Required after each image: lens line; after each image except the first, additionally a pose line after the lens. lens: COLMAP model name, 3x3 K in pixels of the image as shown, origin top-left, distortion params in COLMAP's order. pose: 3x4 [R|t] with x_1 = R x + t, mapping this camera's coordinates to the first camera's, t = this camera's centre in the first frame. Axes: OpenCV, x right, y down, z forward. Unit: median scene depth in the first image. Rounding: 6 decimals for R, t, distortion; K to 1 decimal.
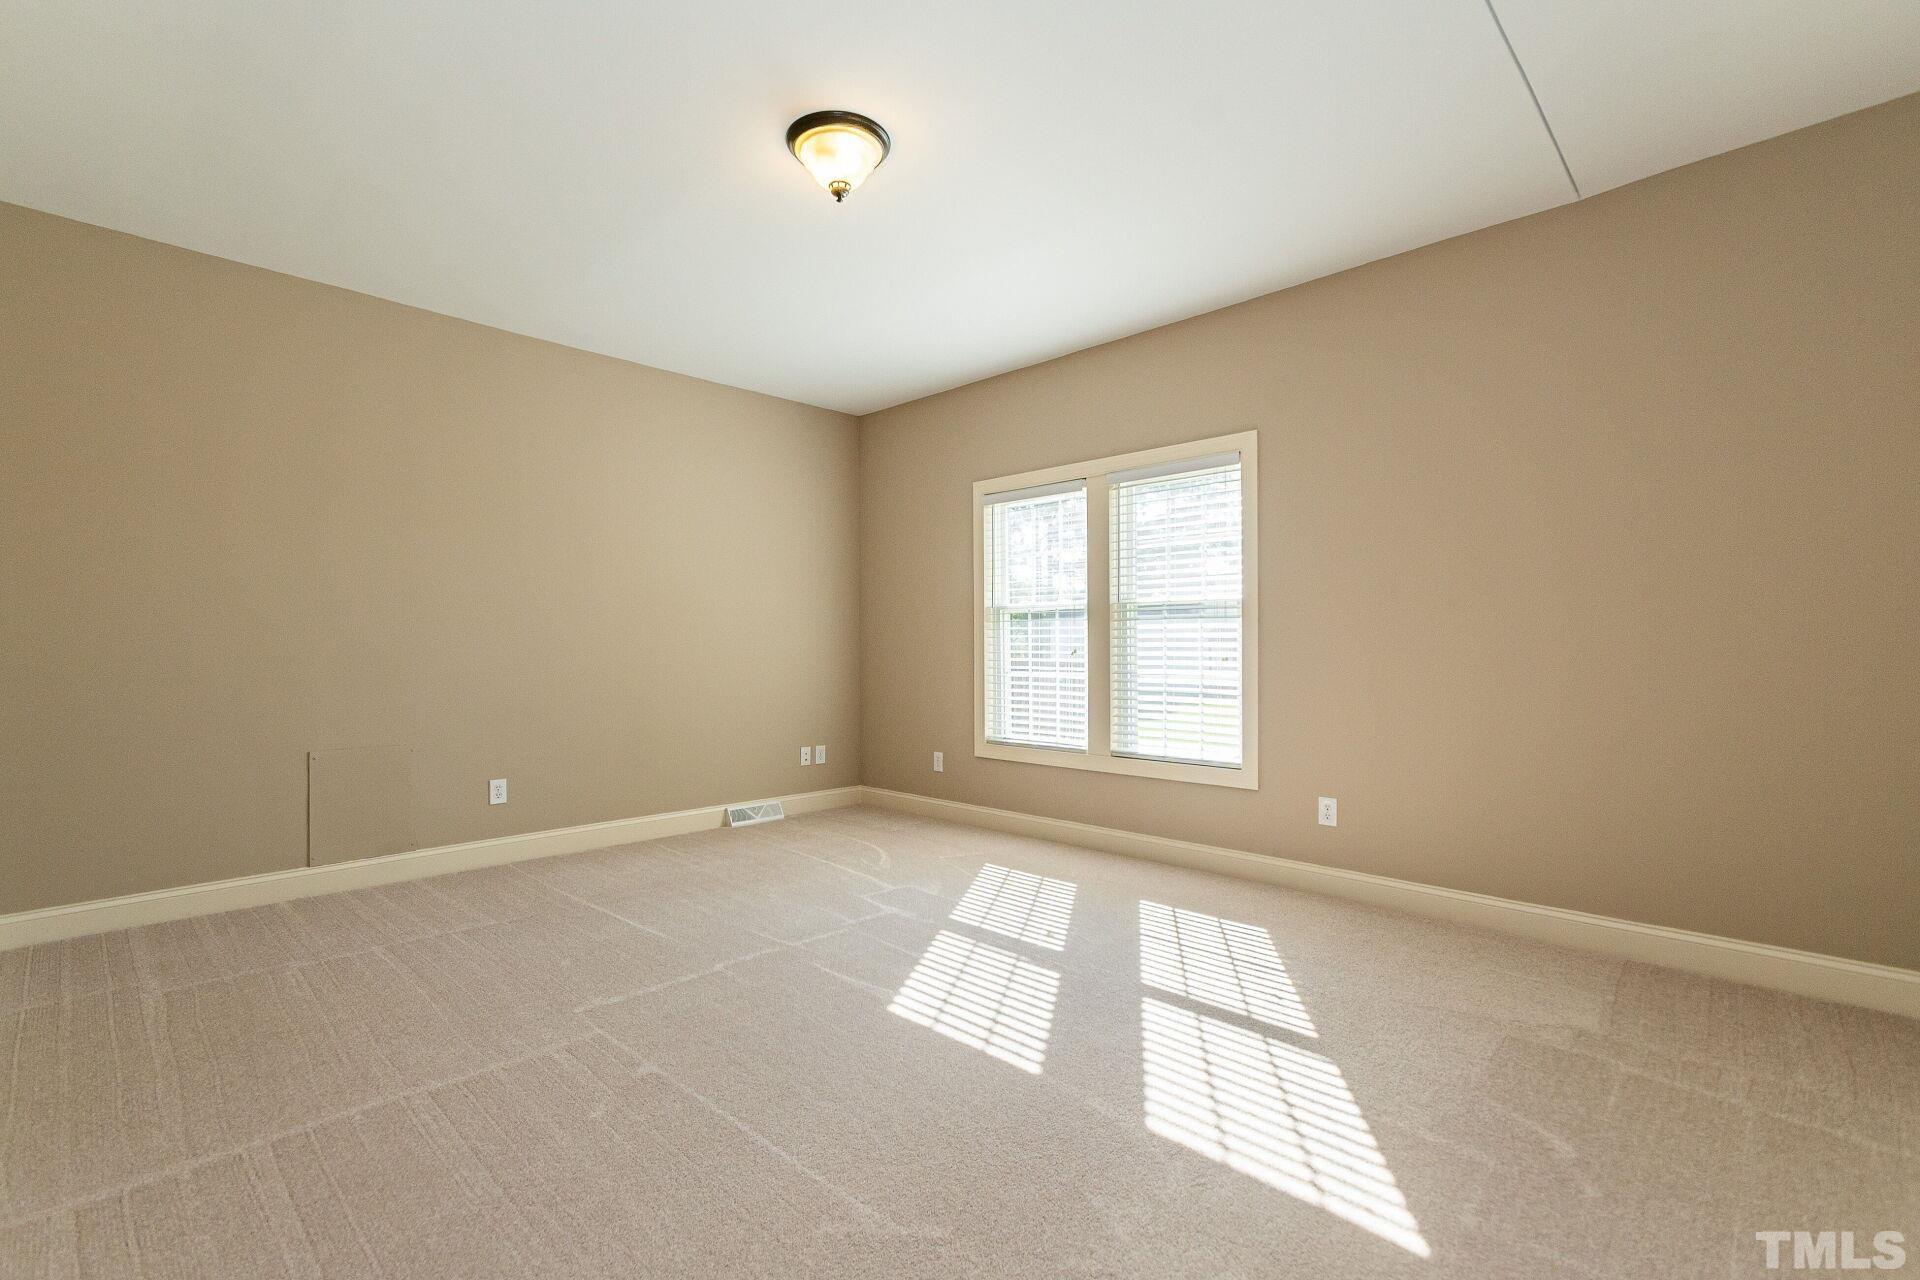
lens RADIAL K [[864.7, 0, 942.2], [0, 864.7, 635.3], [0, 0, 1]] dist [-0.000188, -0.000029]
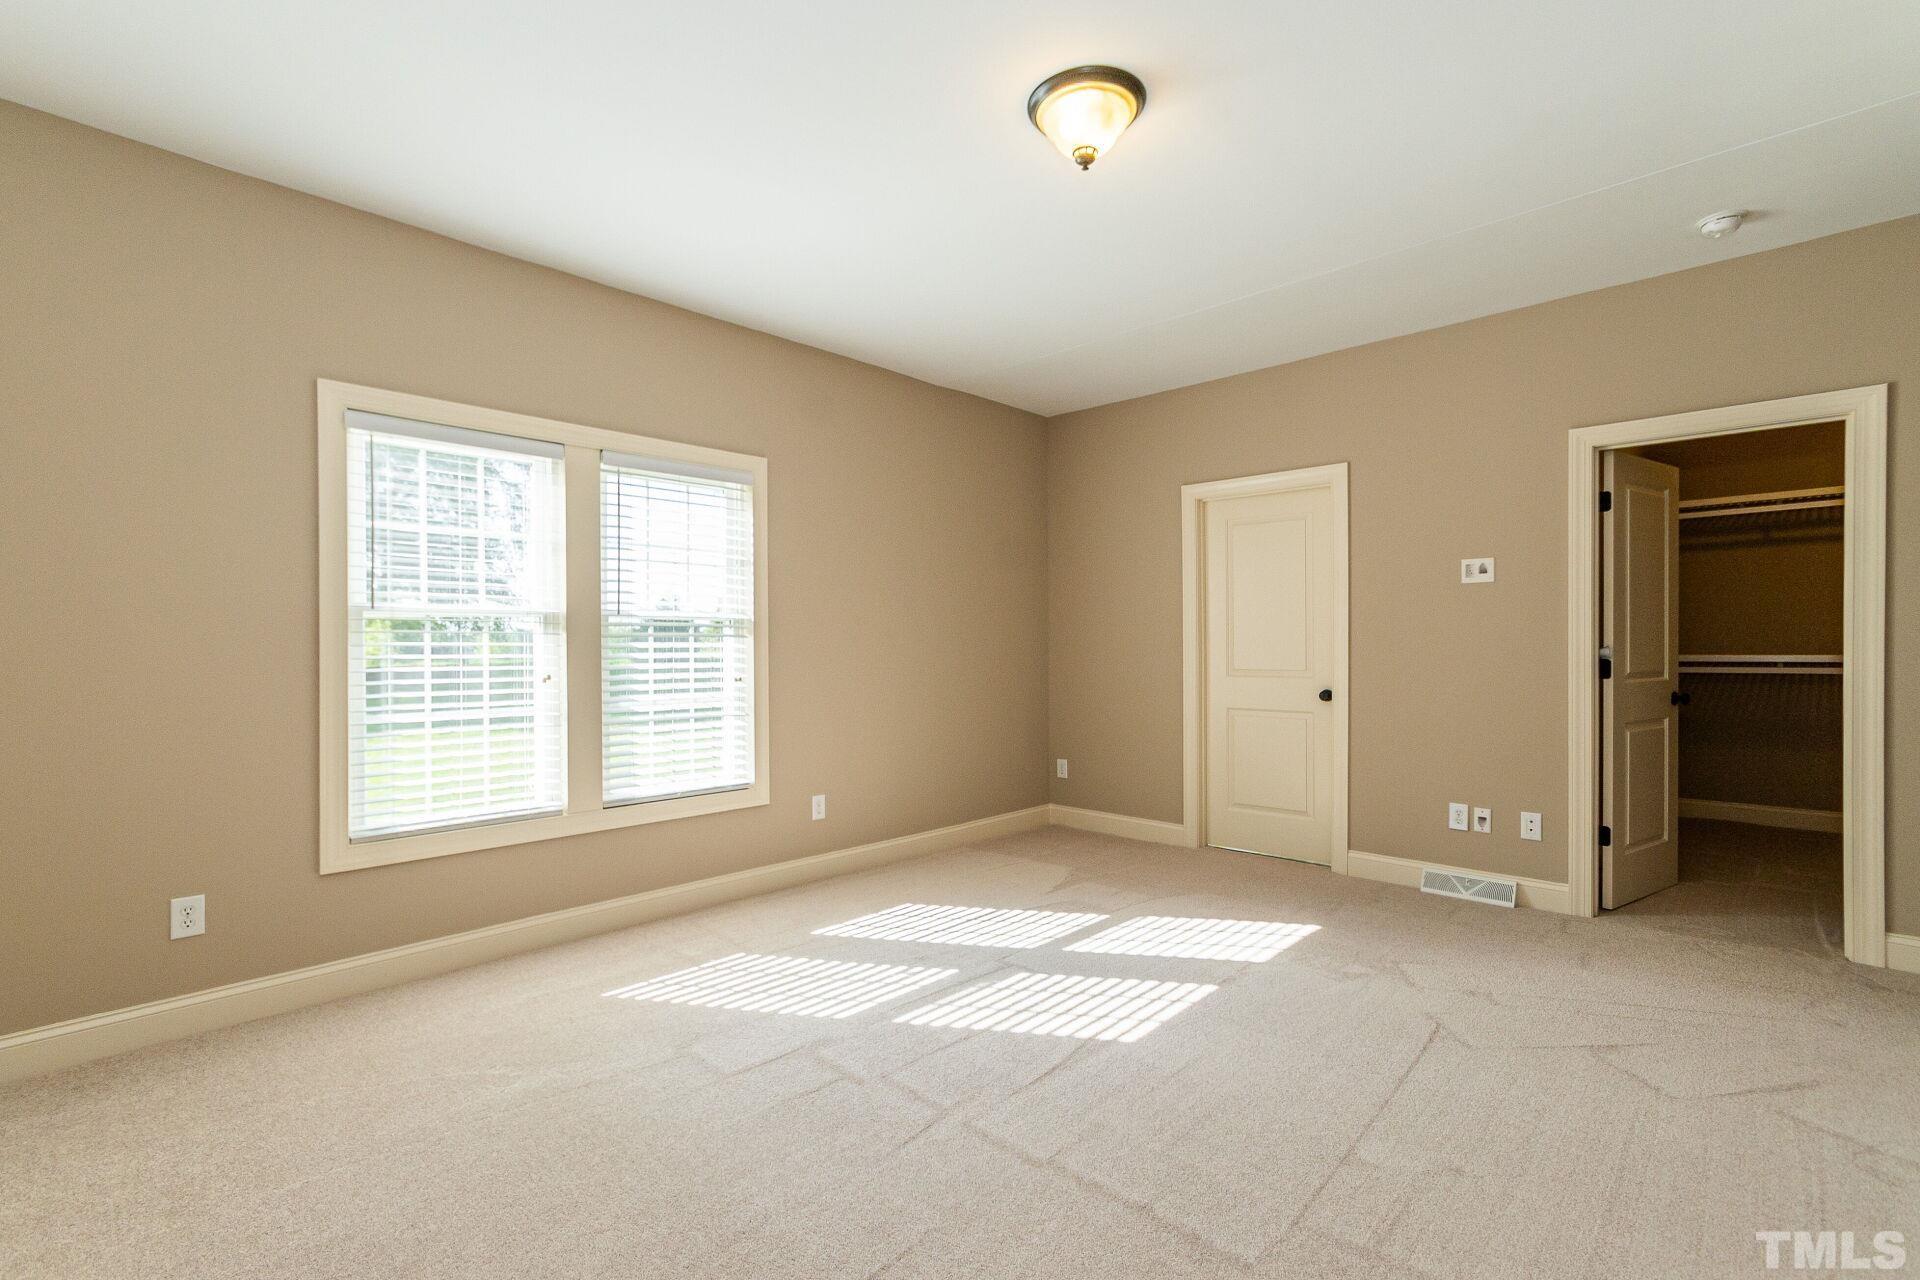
lens RADIAL K [[840.9, 0, 960.0], [0, 840.9, 640.0], [0, 0, 1]] dist [-0.024695, -0.000017]
pose [[-0.017454, 0.017895, 0.999688, -0.711229], [-0.003049, 0.999834, -0.017951, -0.001528], [-0.999843, -0.003361, -0.017396, 0.857256]]
